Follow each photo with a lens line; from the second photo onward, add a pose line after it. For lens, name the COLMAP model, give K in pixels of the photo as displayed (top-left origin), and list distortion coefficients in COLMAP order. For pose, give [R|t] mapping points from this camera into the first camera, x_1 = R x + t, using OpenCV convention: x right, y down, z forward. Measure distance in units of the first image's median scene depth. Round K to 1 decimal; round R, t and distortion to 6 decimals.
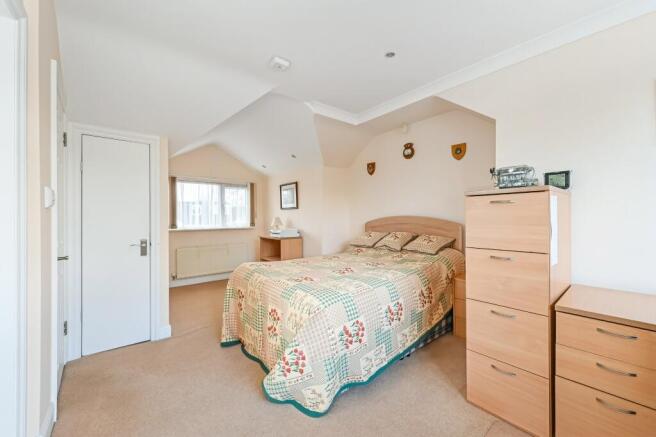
lens RADIAL K [[259.5, 0, 331.6], [0, 259.5, 215.6], [0, 0, 1]] dist [0.001243, 0.000109]
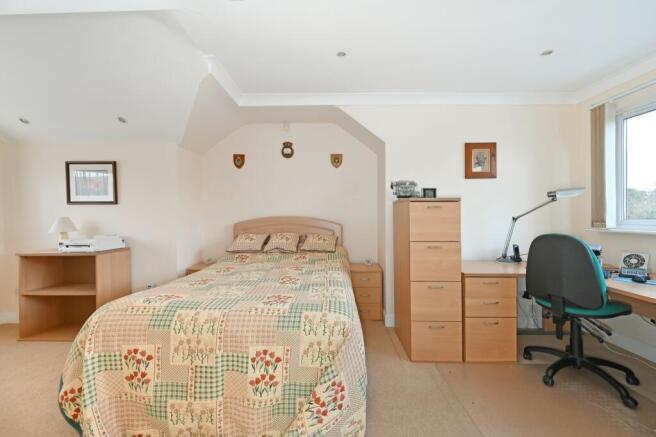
lens RADIAL K [[265.1, 0, 328.0], [0, 265.1, 218.5], [0, 0, 1]] dist [0.010239, 0.000050]
pose [[0.651663, -0.001324, 0.758507, -0.387969], [-0.007014, 0.999945, 0.007772, 0.000443], [-0.758476, -0.010385, 0.651618, 0.243568]]
